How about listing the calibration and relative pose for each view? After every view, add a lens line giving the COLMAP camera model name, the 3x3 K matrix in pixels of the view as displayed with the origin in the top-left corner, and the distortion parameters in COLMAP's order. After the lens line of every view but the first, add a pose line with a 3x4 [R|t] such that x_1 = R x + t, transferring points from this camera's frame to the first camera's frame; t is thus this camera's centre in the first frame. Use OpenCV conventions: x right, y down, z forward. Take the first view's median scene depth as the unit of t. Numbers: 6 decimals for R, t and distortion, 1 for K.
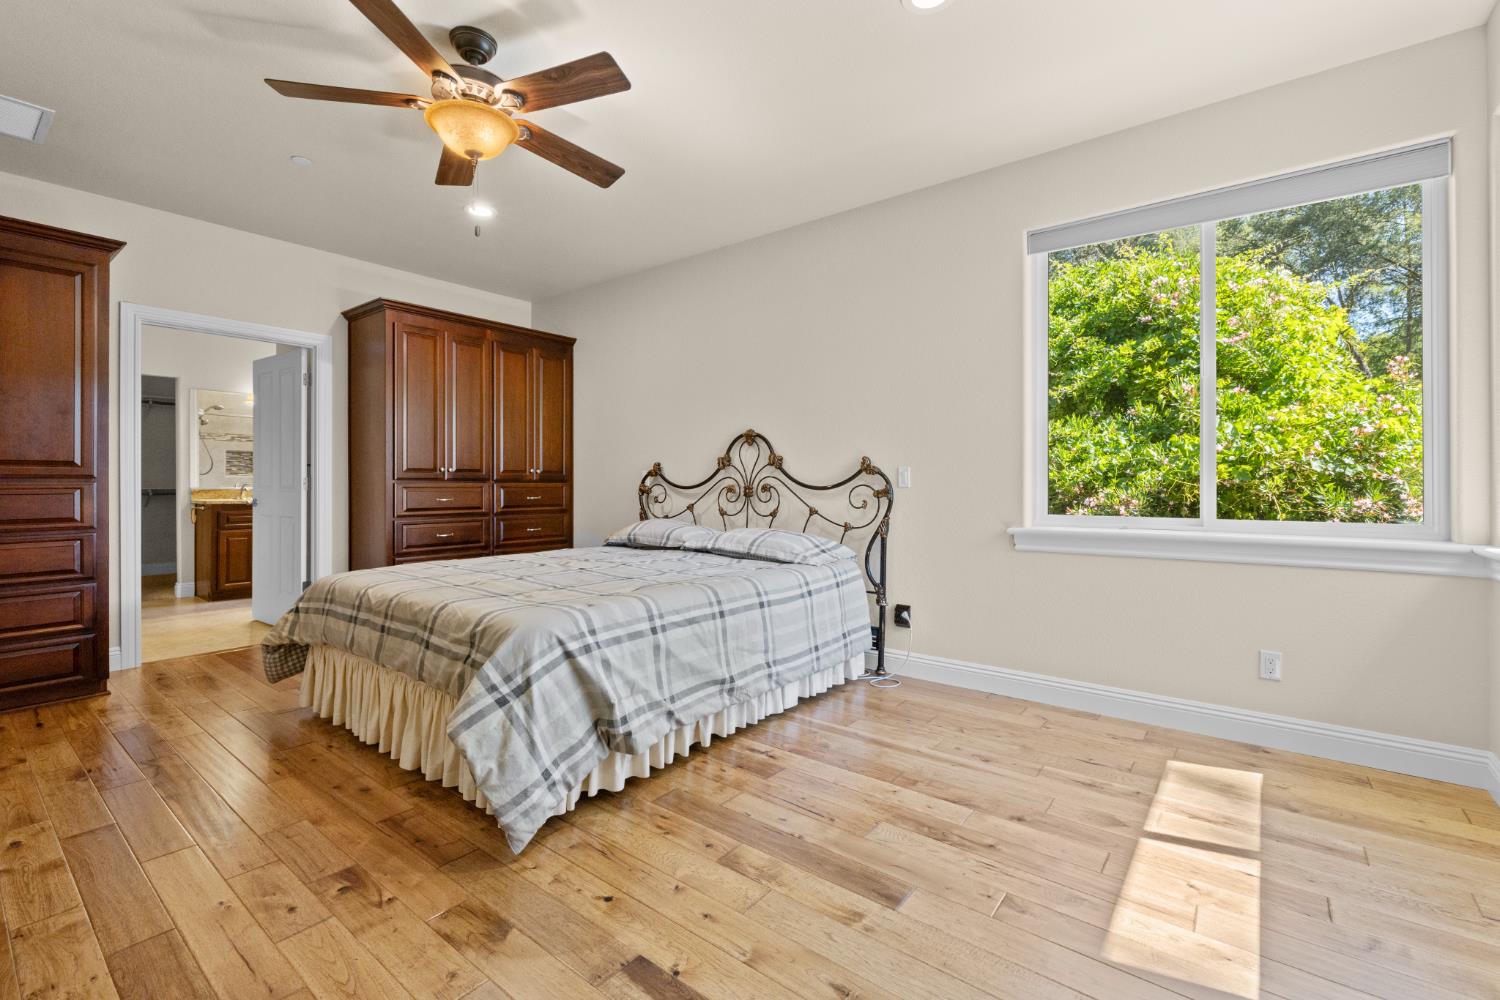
lens RADIAL K [[645.9, 0, 748.6], [0, 645.9, 487.7], [0, 0, 1]] dist [-0.002413, 0.000416]
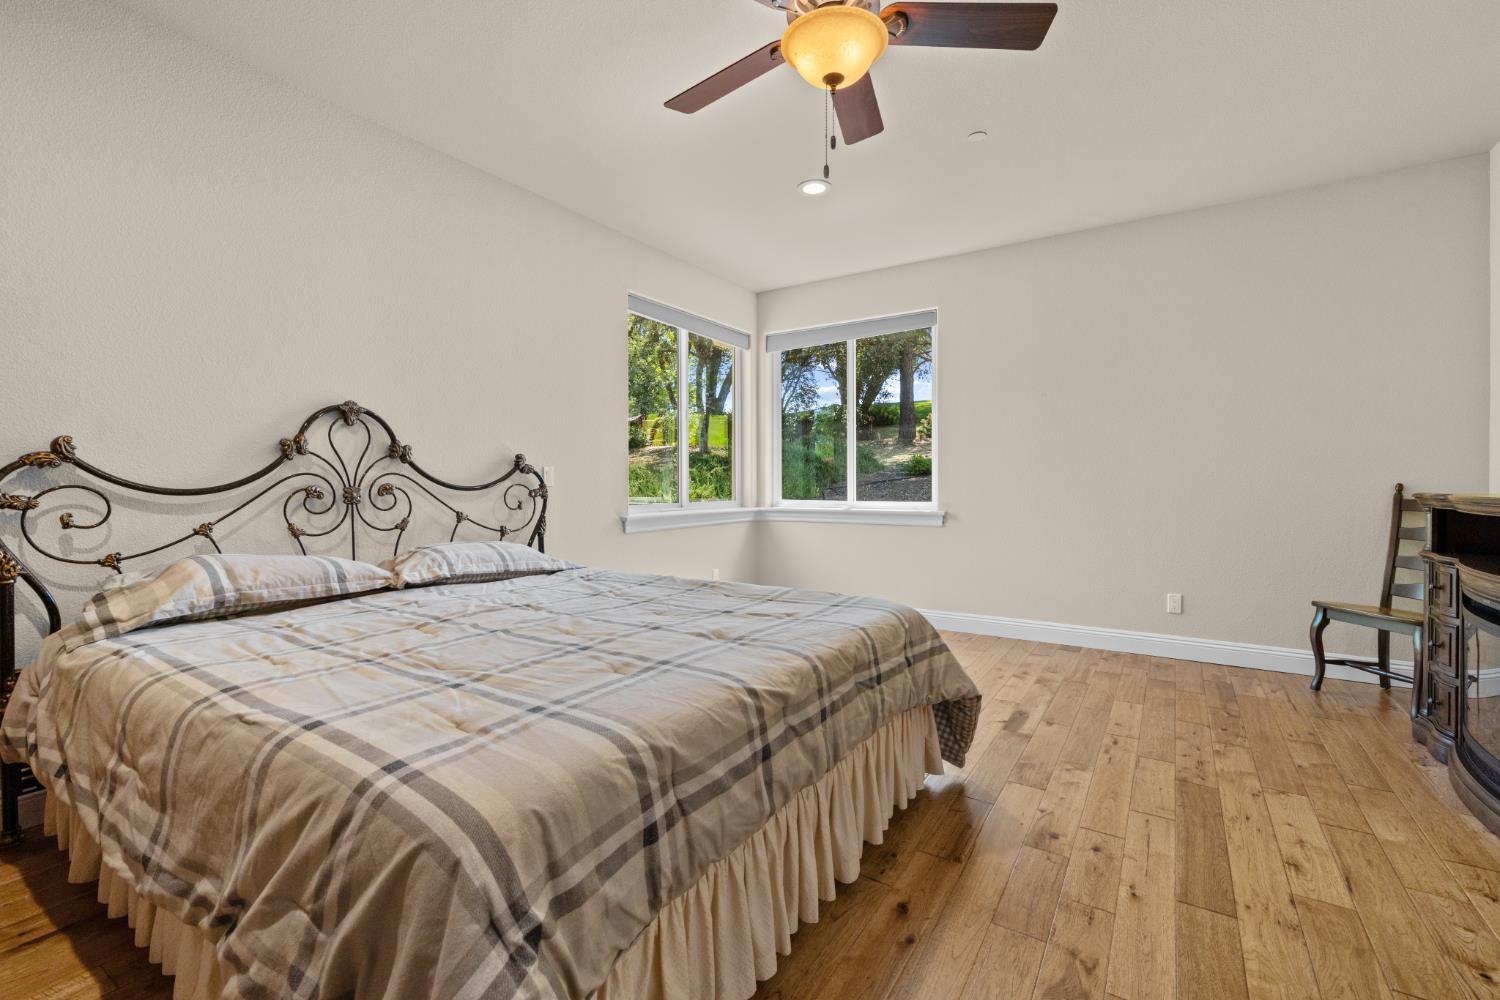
lens RADIAL K [[645.9, 0, 746.3], [0, 645.9, 496.9], [0, 0, 1]] dist [-0.002413, 0.000416]
pose [[-0.096199, -0.022561, 0.995106, -0.731460], [0.010734, 0.999661, 0.023702, -0.004036], [-0.995304, 0.012962, -0.095925, 0.707539]]
